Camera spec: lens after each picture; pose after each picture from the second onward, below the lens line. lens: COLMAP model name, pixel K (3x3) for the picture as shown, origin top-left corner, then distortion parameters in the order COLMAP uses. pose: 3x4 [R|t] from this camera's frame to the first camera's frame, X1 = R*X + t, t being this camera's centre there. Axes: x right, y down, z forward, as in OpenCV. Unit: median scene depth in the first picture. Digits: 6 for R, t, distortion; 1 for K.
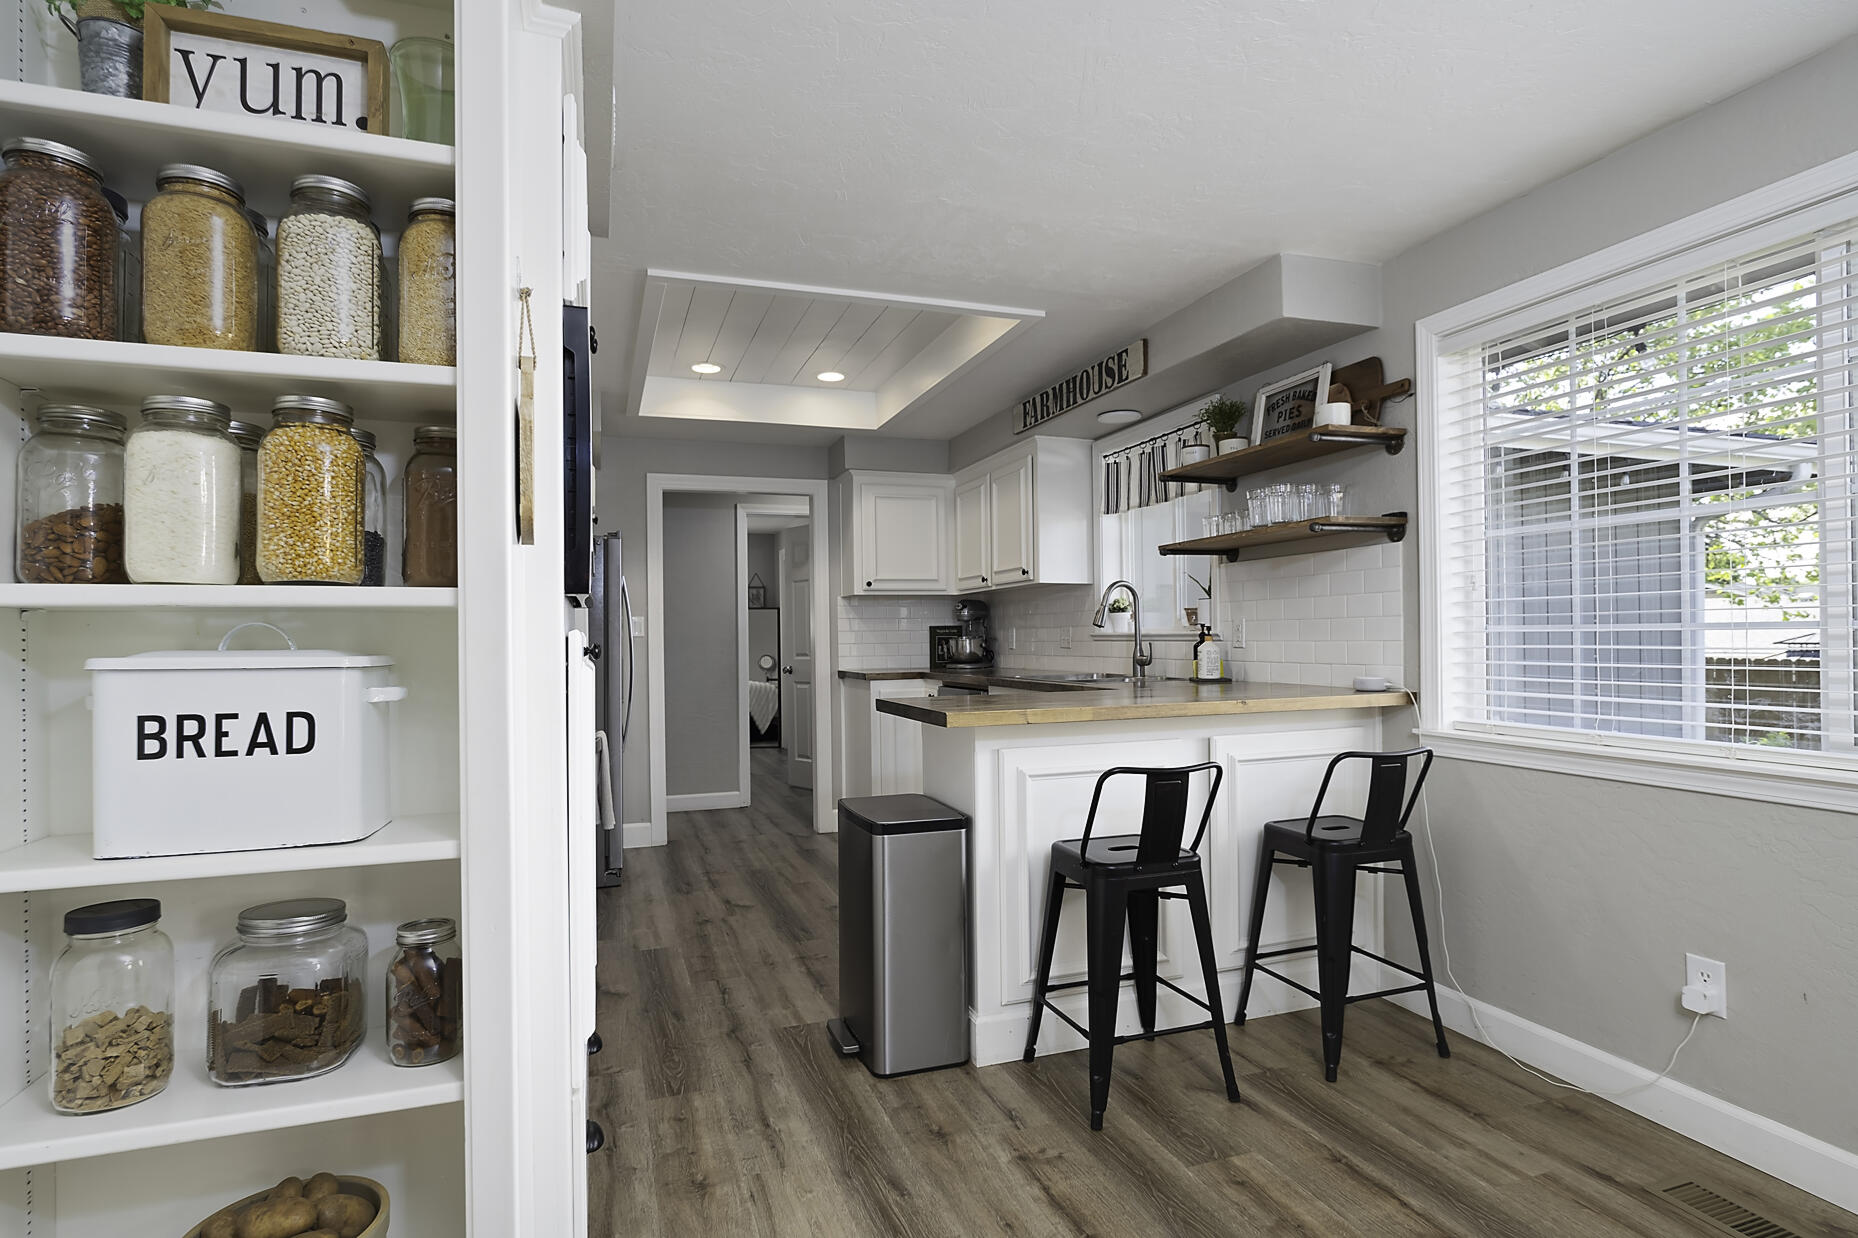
lens RADIAL K [[950.6, 0, 946.1], [0, 950.6, 639.0], [0, 0, 1]] dist [0.001026, 0.000632]
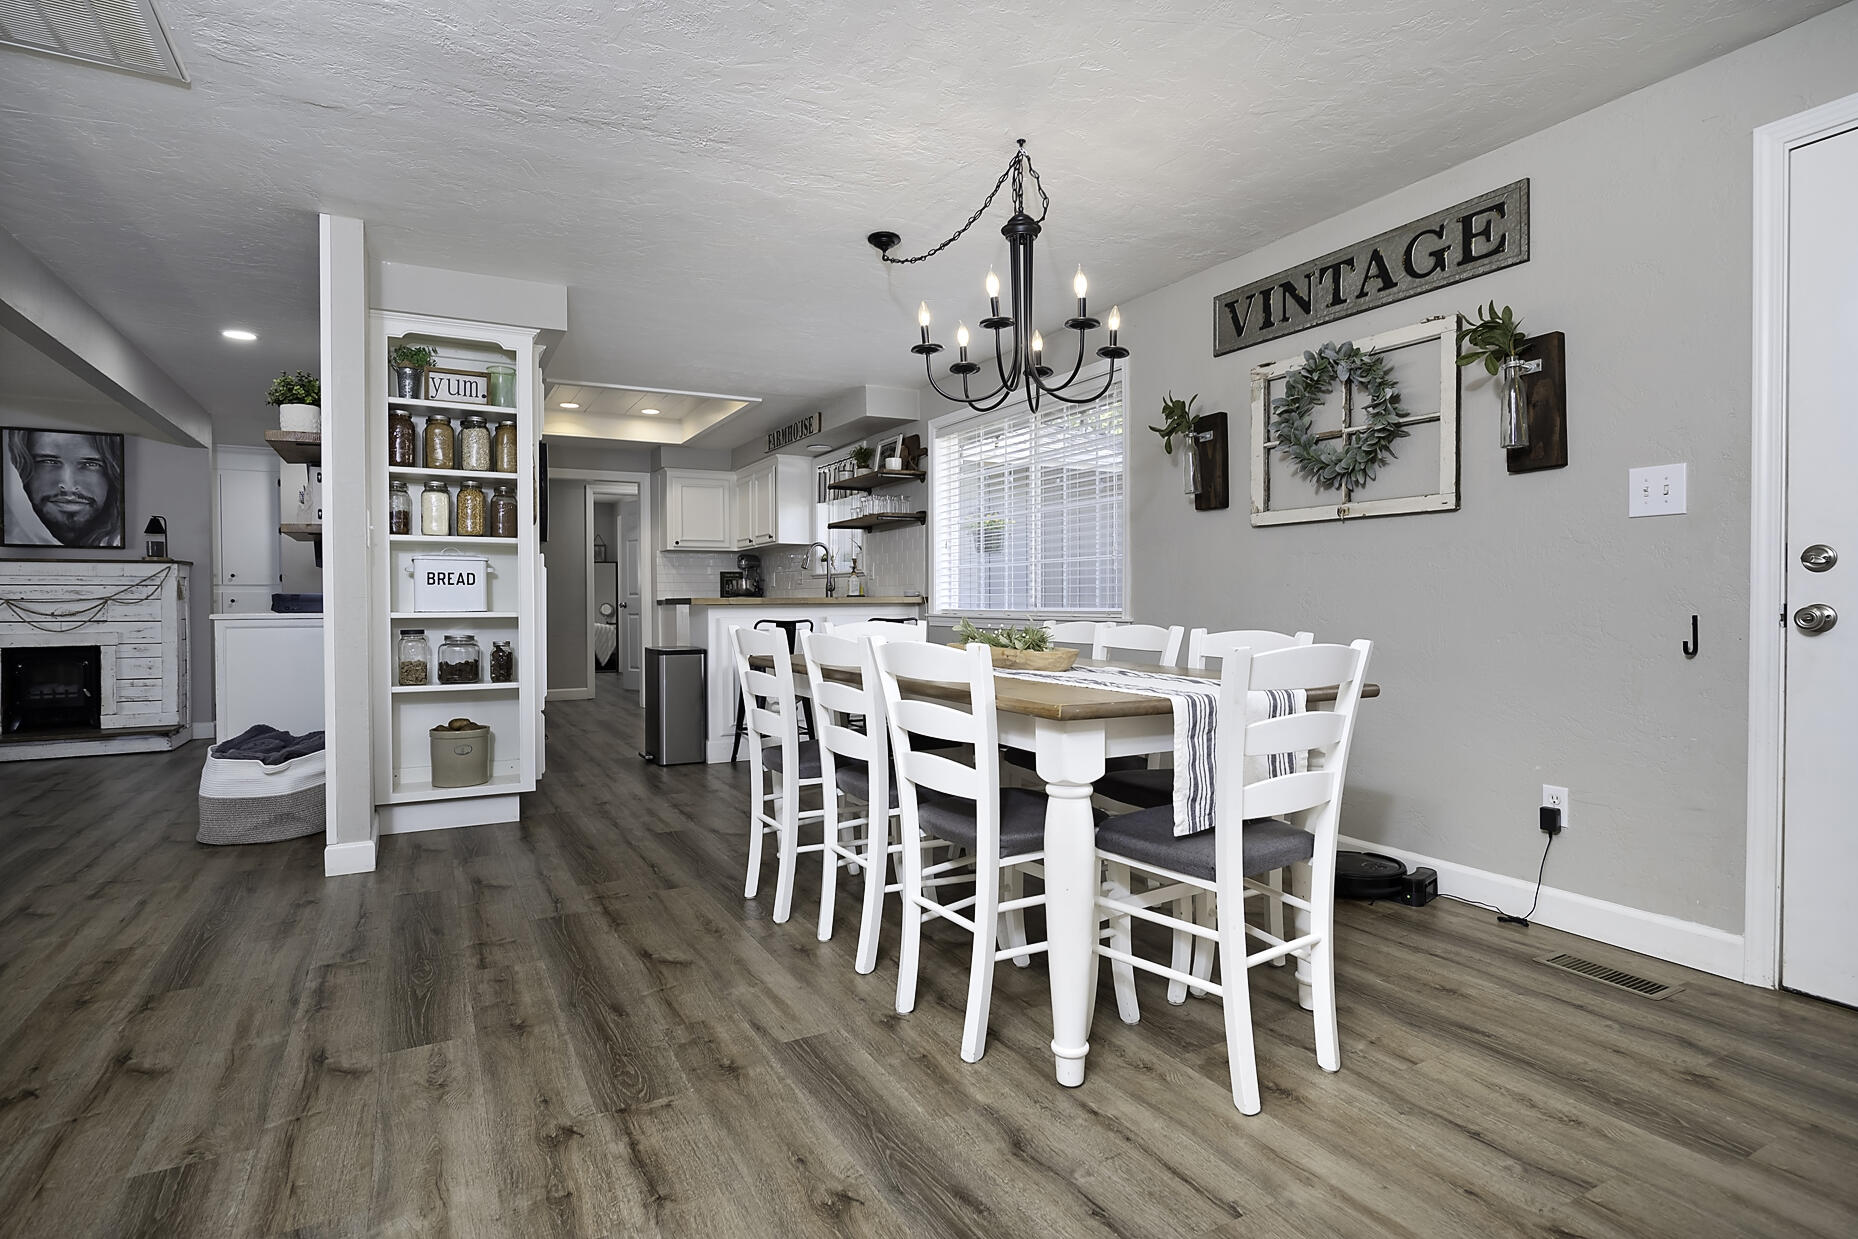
lens RADIAL K [[953.9, 0, 929.0], [0, 953.9, 619.5], [0, 0, 1]] dist [-0.002315, 0.001063]
pose [[0.990120, 0.005190, 0.140127, 0.161722], [-0.007429, 0.999853, 0.015458, 0.059778], [-0.140026, -0.016346, 0.990013, -0.887524]]
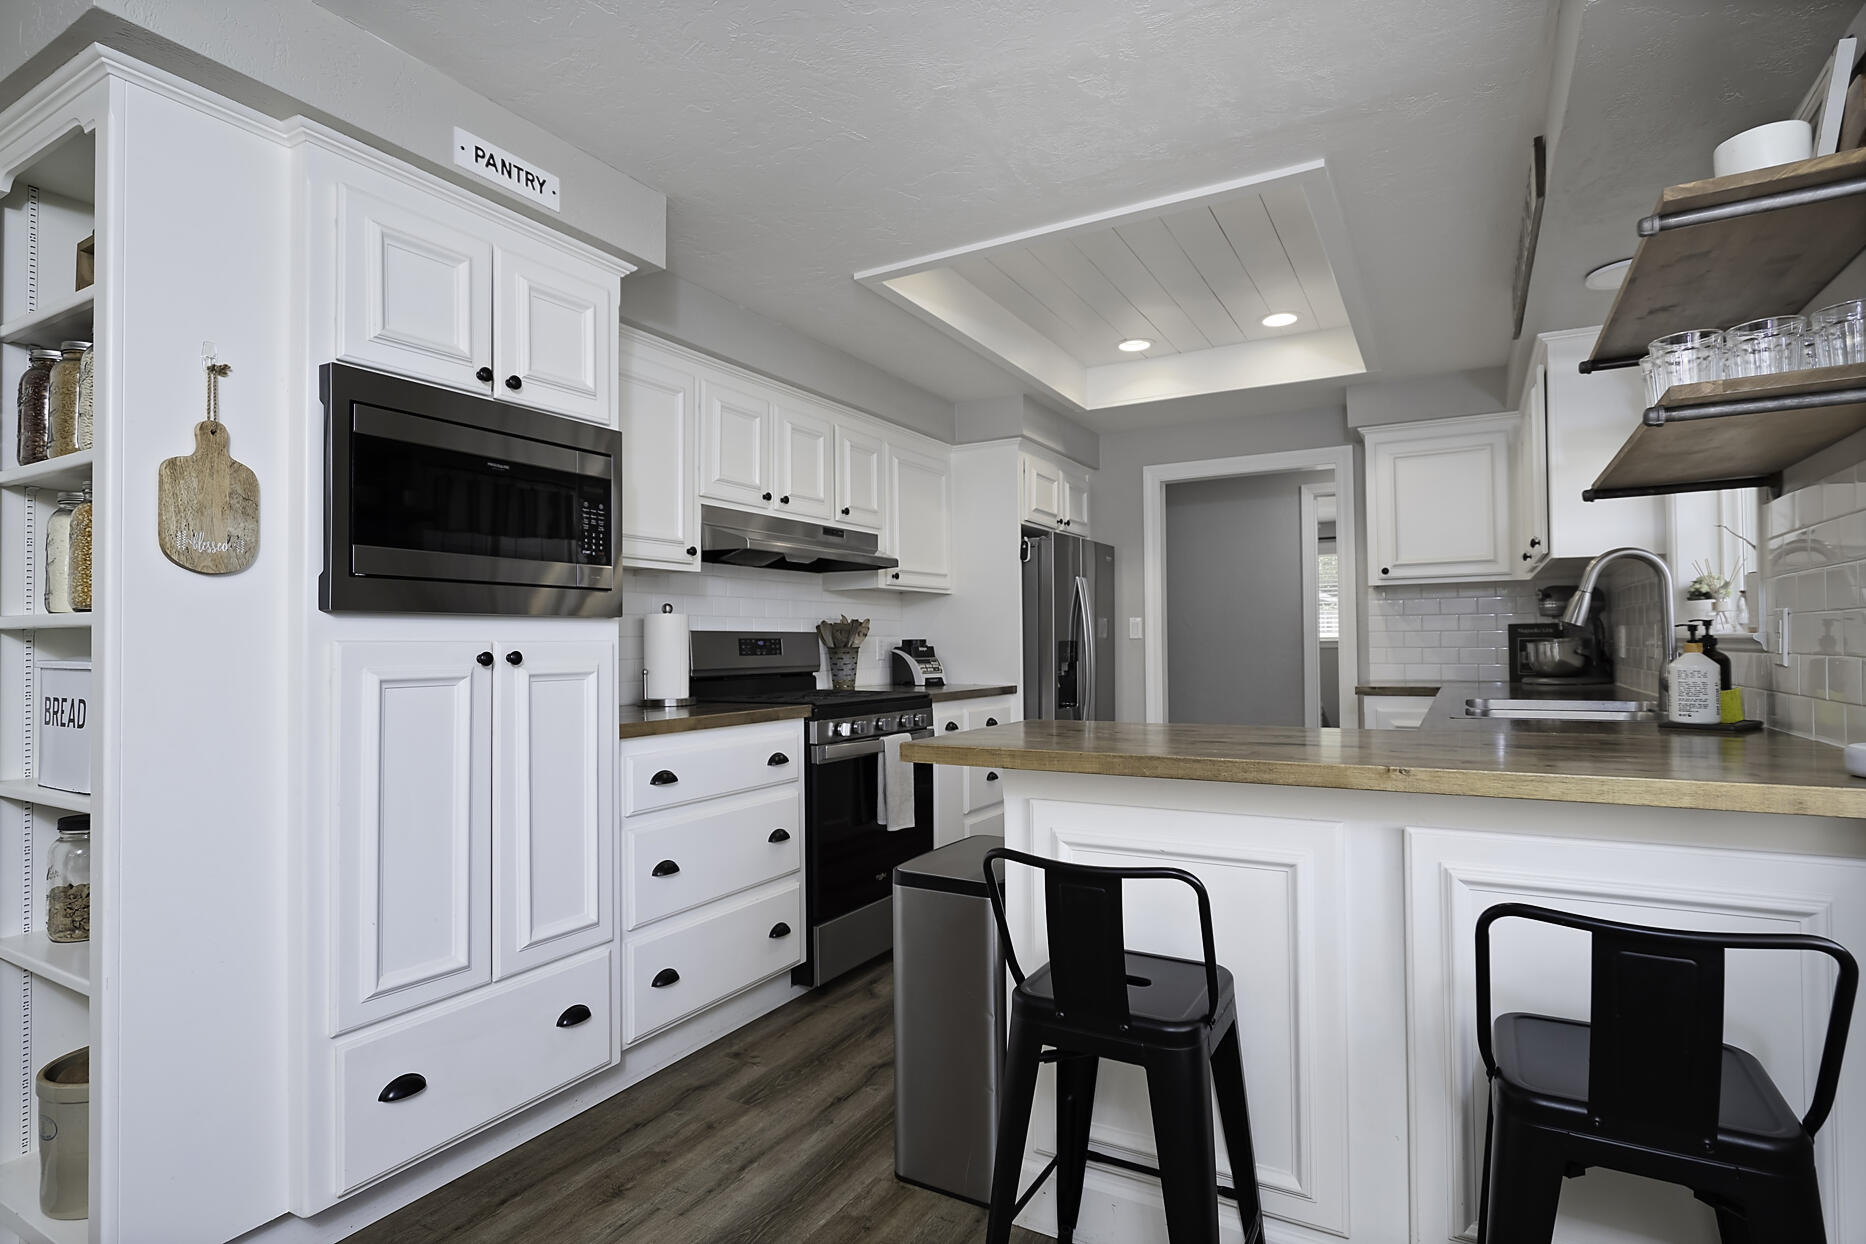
lens RADIAL K [[948.6, 0, 937.9], [0, 948.6, 625.5], [0, 0, 1]] dist [-0.004183, 0.001940]
pose [[0.651719, -0.008032, -0.758418, 0.403125], [-0.000841, 0.999936, -0.011312, -0.006318], [0.758460, 0.008010, 0.651670, 0.335515]]
